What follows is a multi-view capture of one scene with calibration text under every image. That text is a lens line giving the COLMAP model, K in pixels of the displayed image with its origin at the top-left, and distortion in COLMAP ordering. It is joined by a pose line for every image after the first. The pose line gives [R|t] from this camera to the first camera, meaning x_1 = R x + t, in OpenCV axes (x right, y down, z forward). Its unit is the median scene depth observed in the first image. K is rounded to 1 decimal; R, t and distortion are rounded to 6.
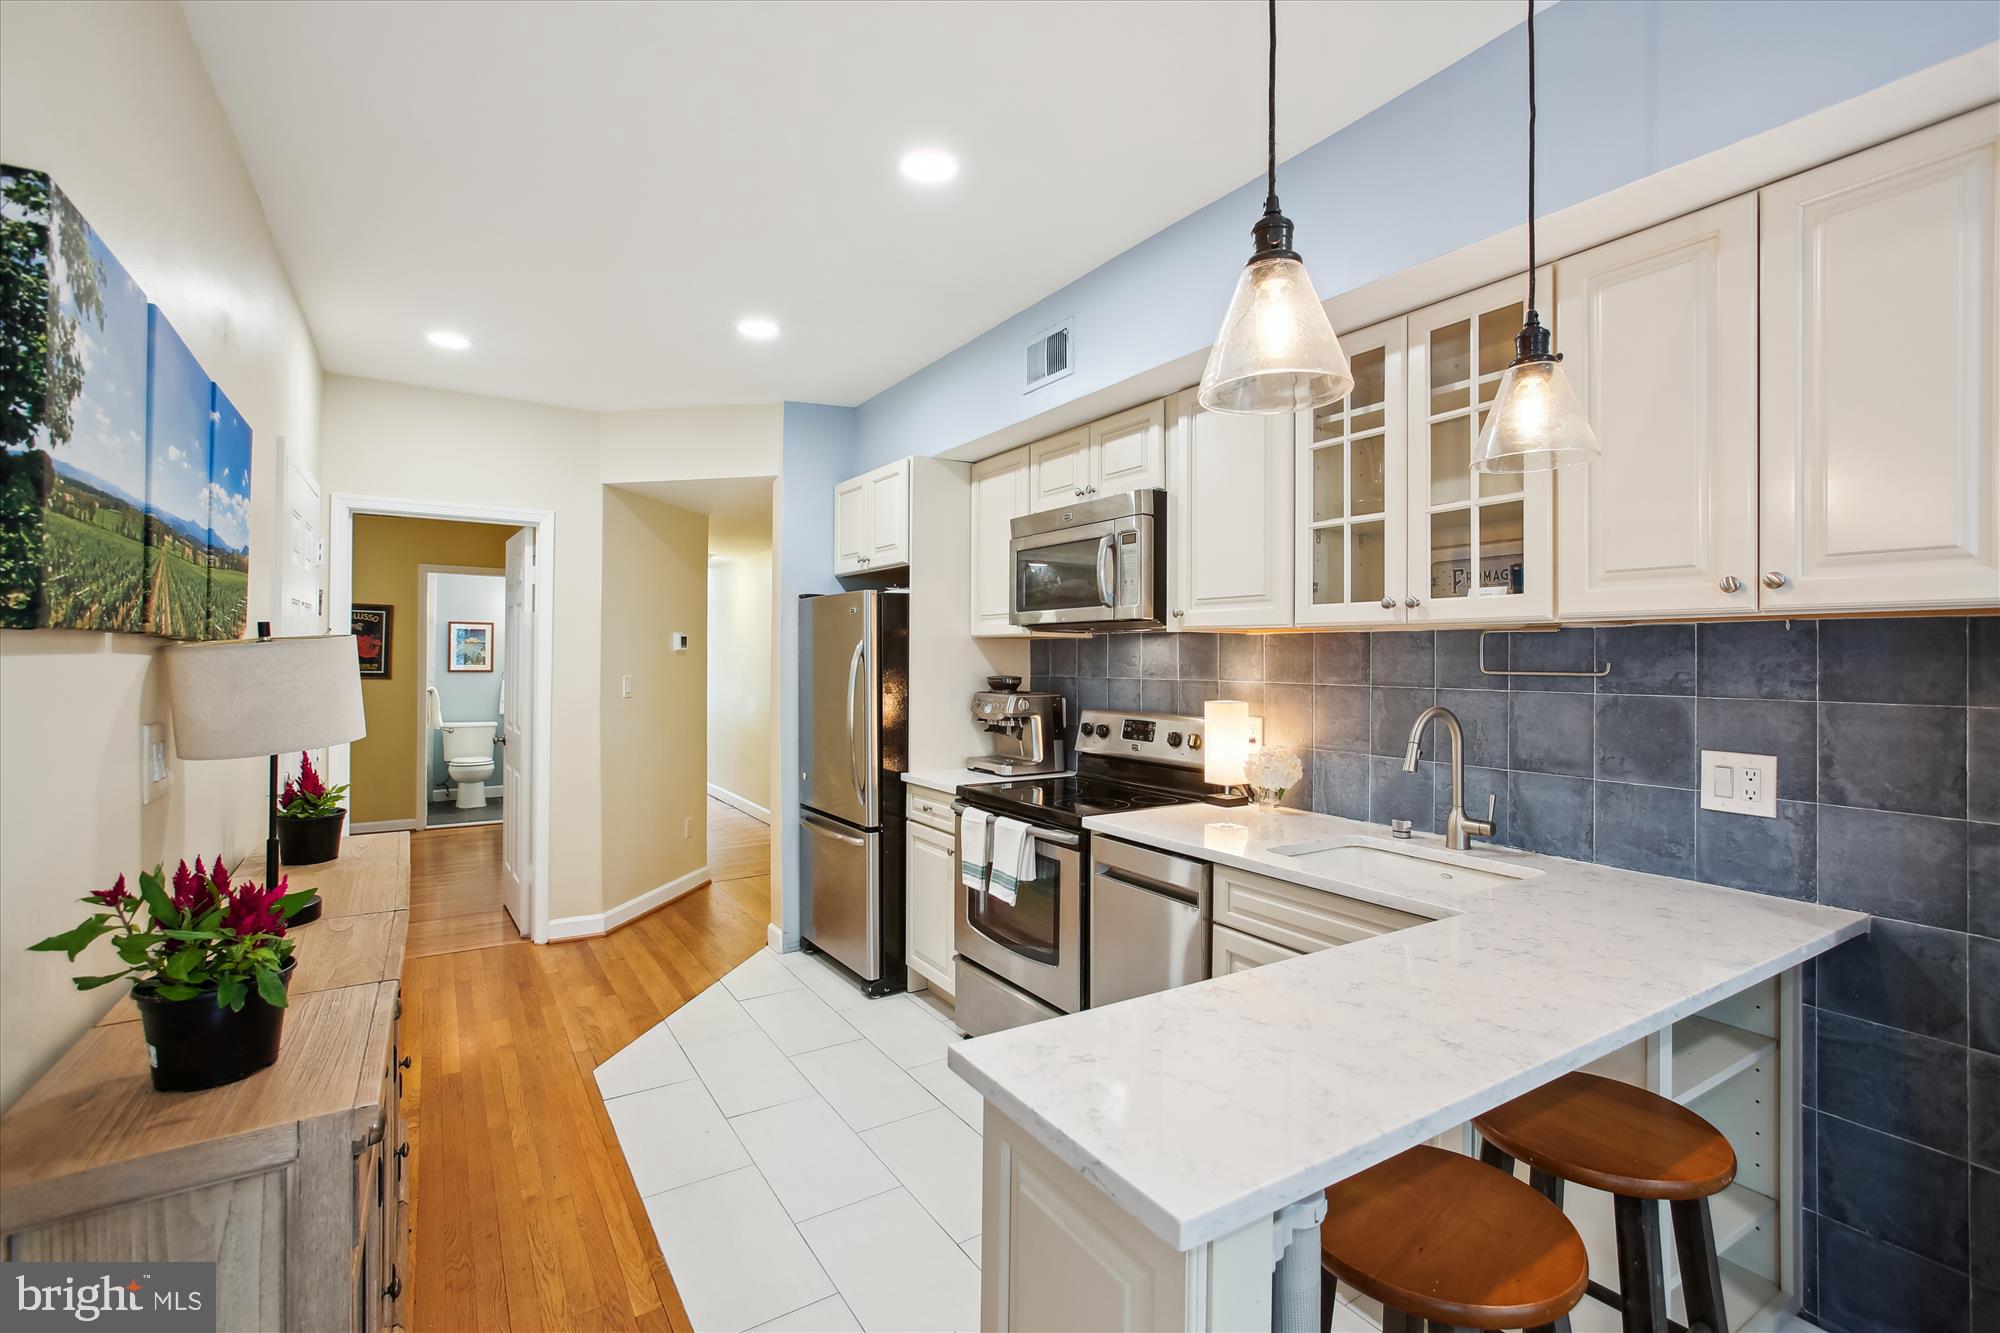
lens RADIAL K [[880.3, 0, 992.8], [0, 880.3, 651.7], [0, 0, 1]] dist [-0.035547, 0.018023]
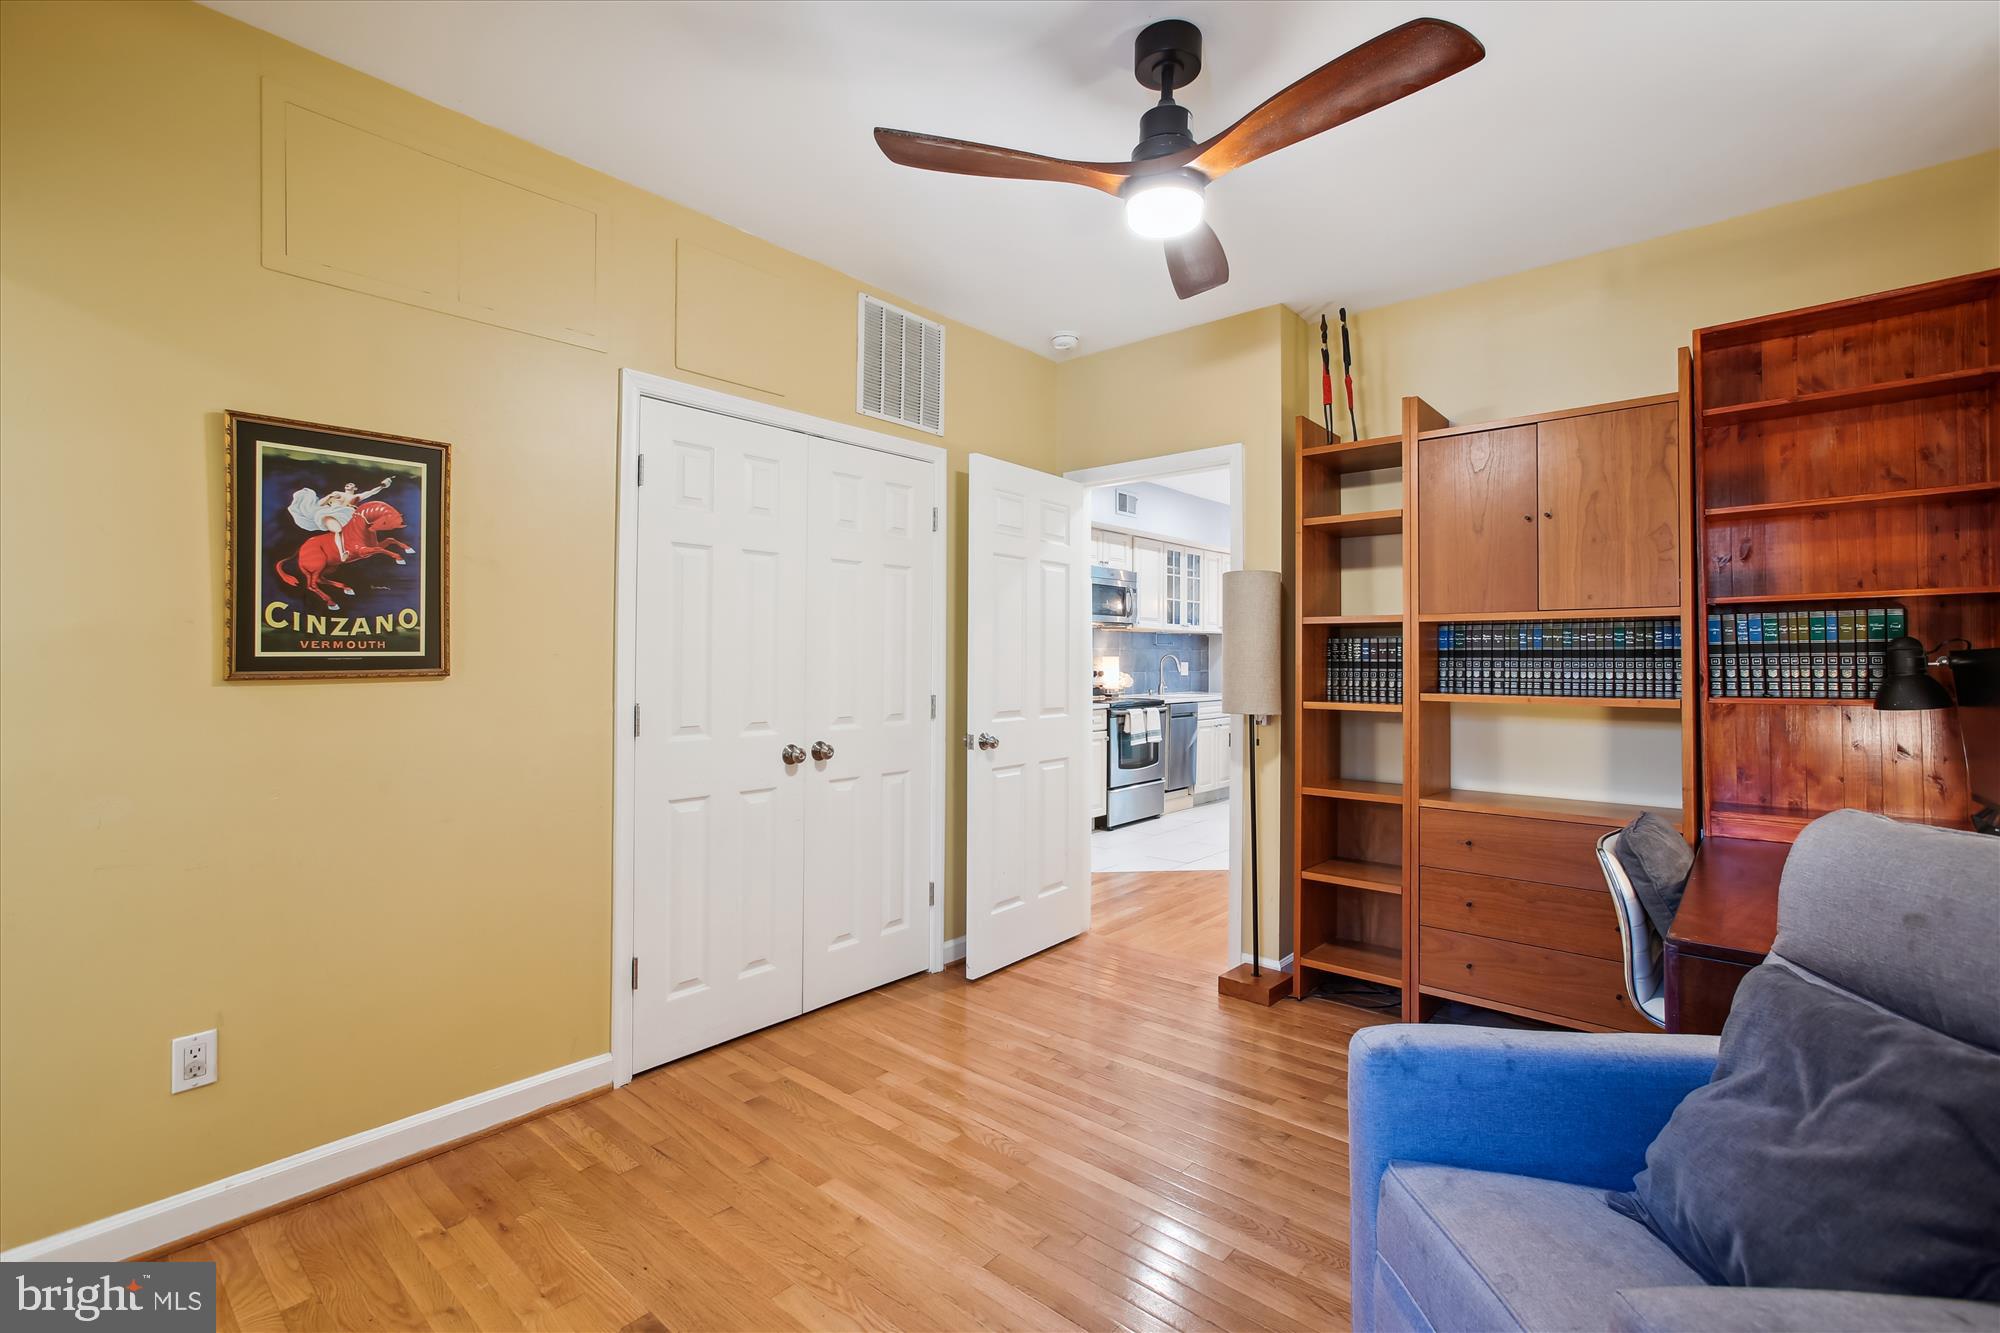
lens RADIAL K [[902.1, 0, 1001.9], [0, 902.1, 643.8], [0, 0, 1]] dist [-0.034574, 0.019775]
pose [[-0.277339, 0.005890, 0.960754, -2.333288], [-0.011700, 0.999886, -0.009507, 0.052407], [-0.960701, -0.013877, -0.277239, 2.201043]]
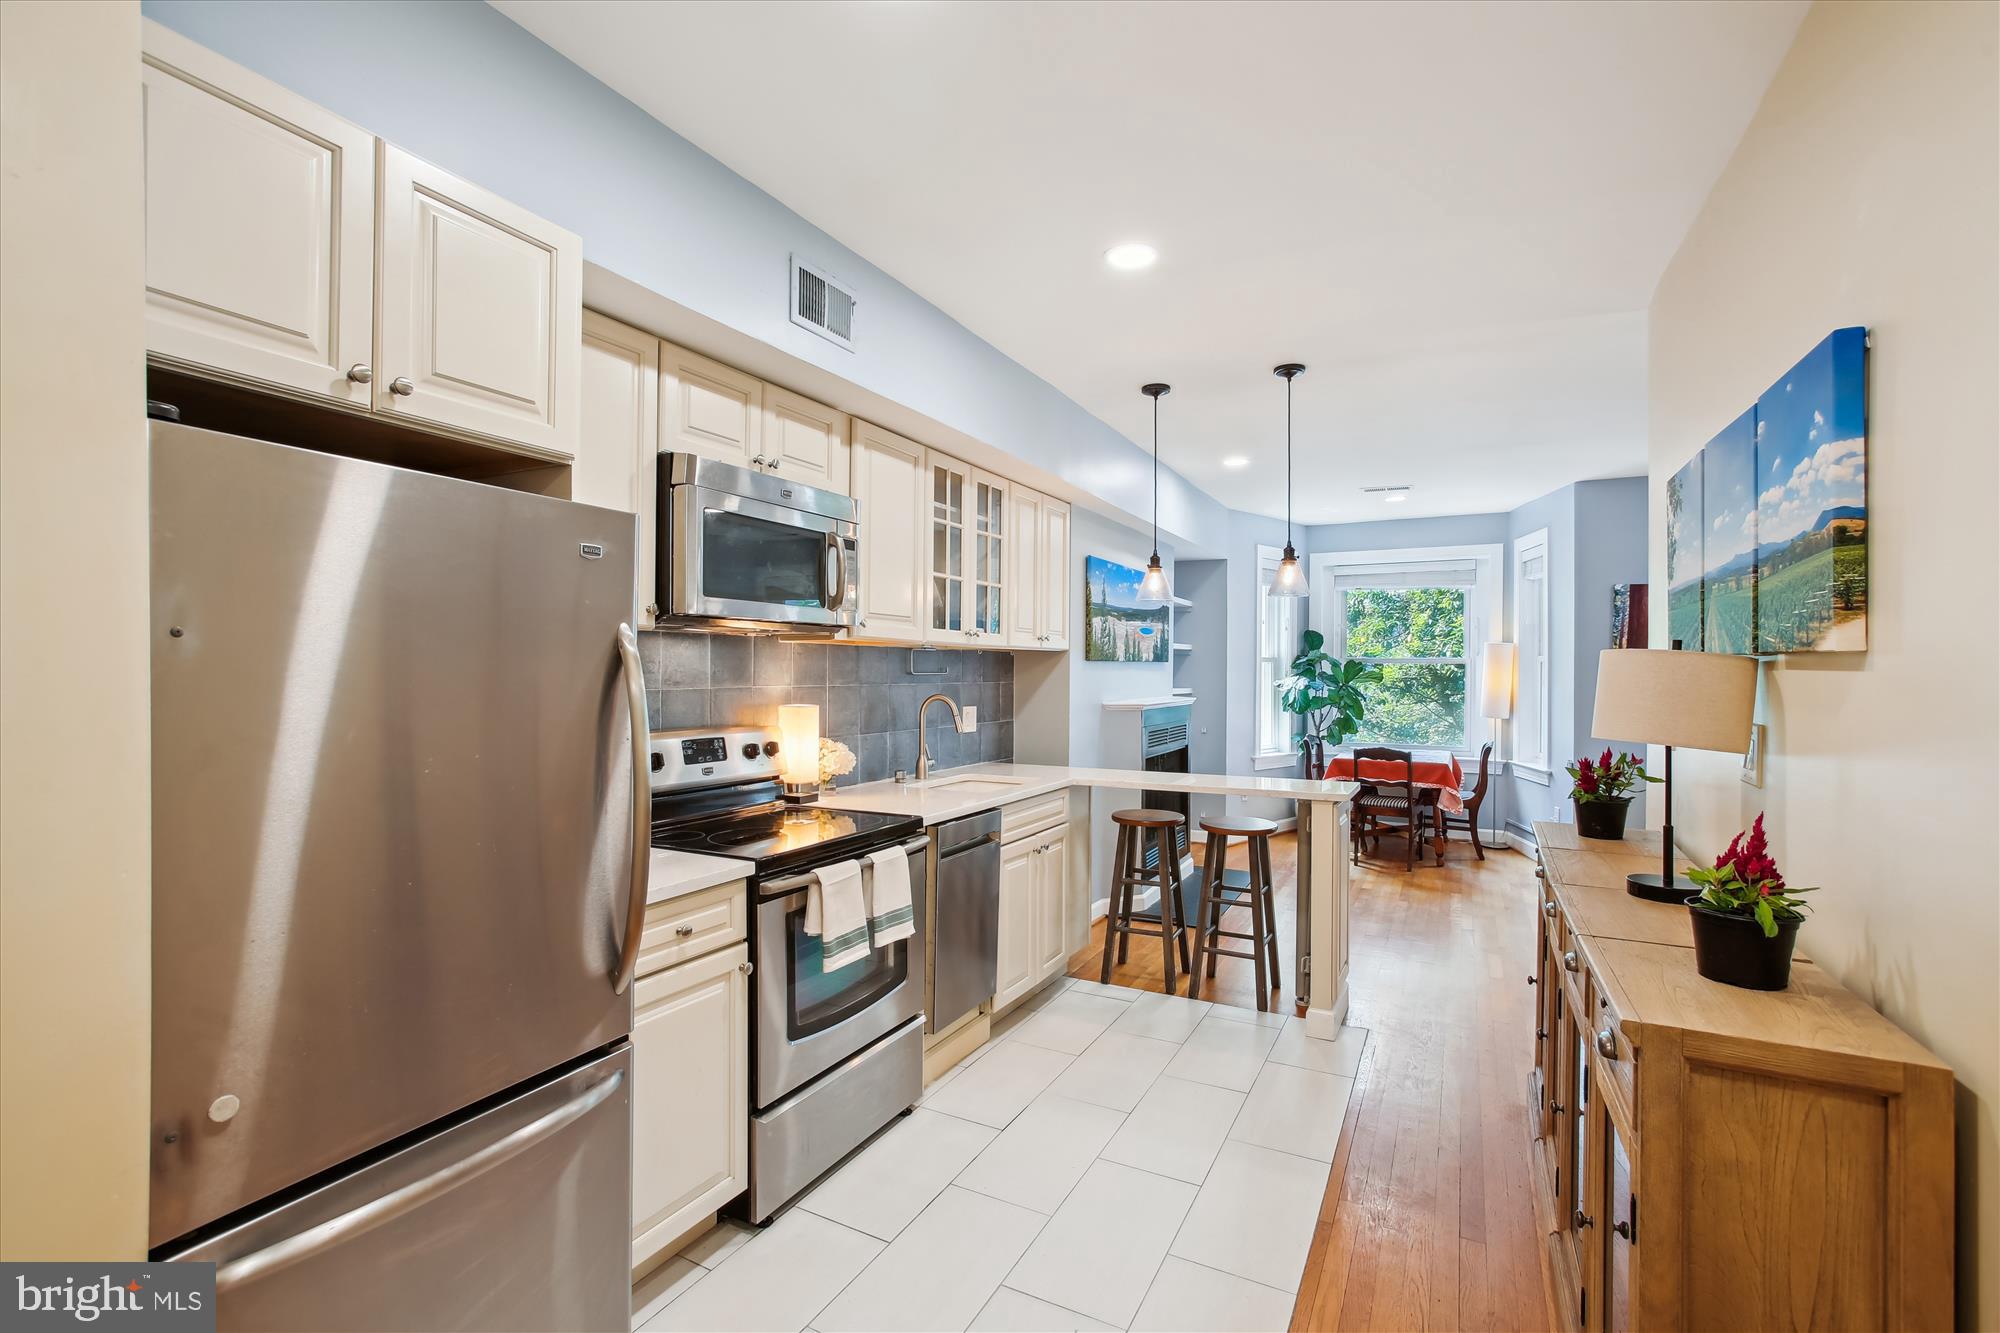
lens RADIAL K [[899.1, 0, 985.7], [0, 899.1, 672.9], [0, 0, 1]] dist [-0.035991, 0.018447]
pose [[-0.485252, -0.011735, 0.874295, -0.865009], [-0.012706, 0.999899, 0.006368, 0.008680], [-0.874282, -0.008019, -0.485353, 1.448542]]
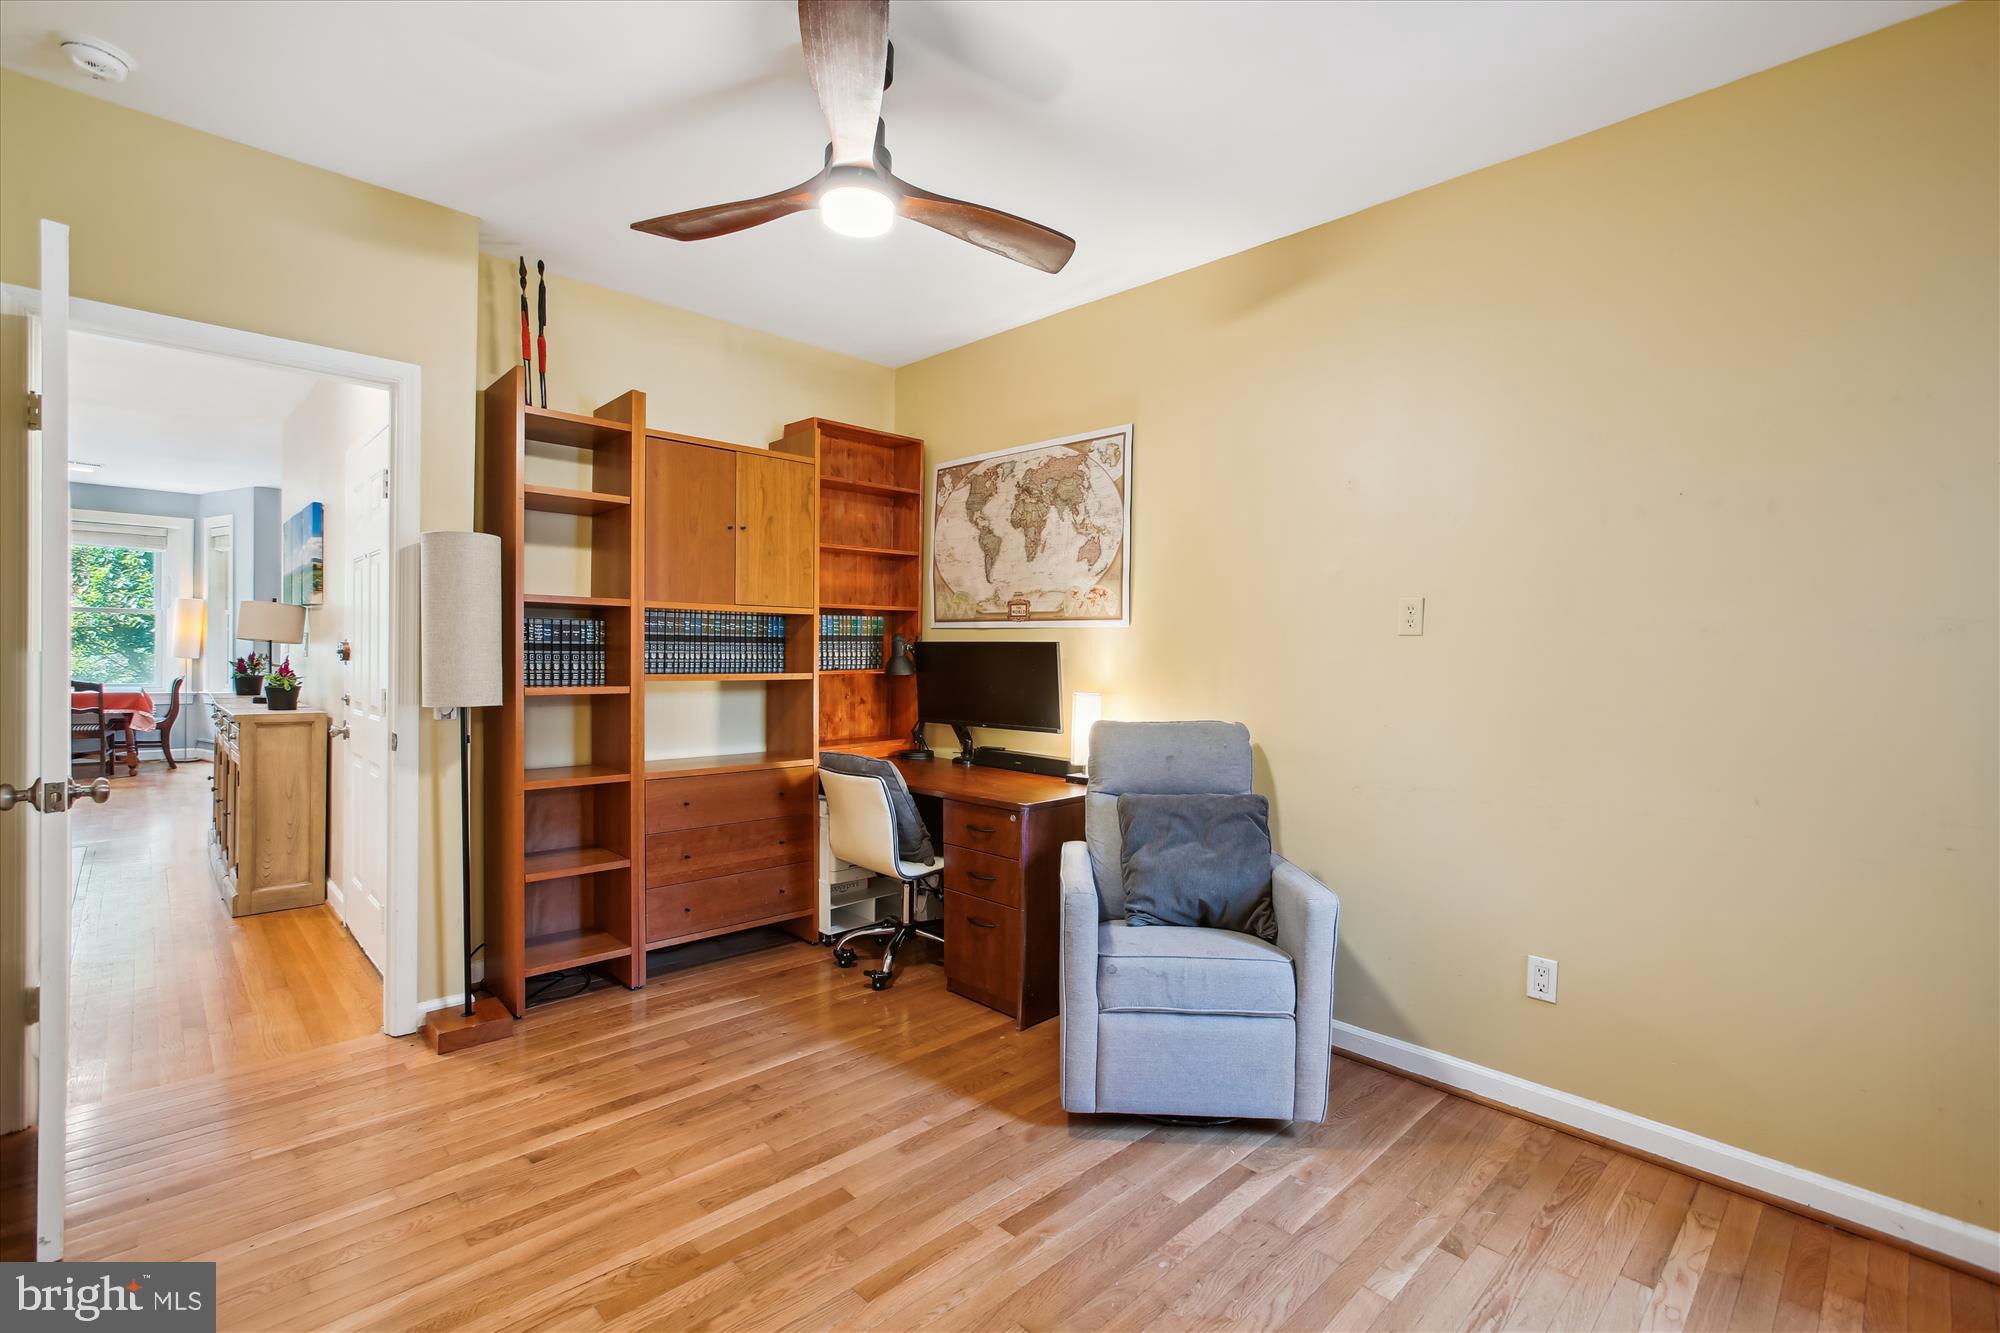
lens RADIAL K [[890.3, 0, 1008.5], [0, 890.3, 663.8], [0, 0, 1]] dist [-0.035150, 0.016005]
pose [[-0.977416, -0.021963, -0.210178, -1.599100], [-0.024001, 0.999686, 0.007146, 0.063737], [0.209955, 0.012029, -0.977637, 2.660952]]
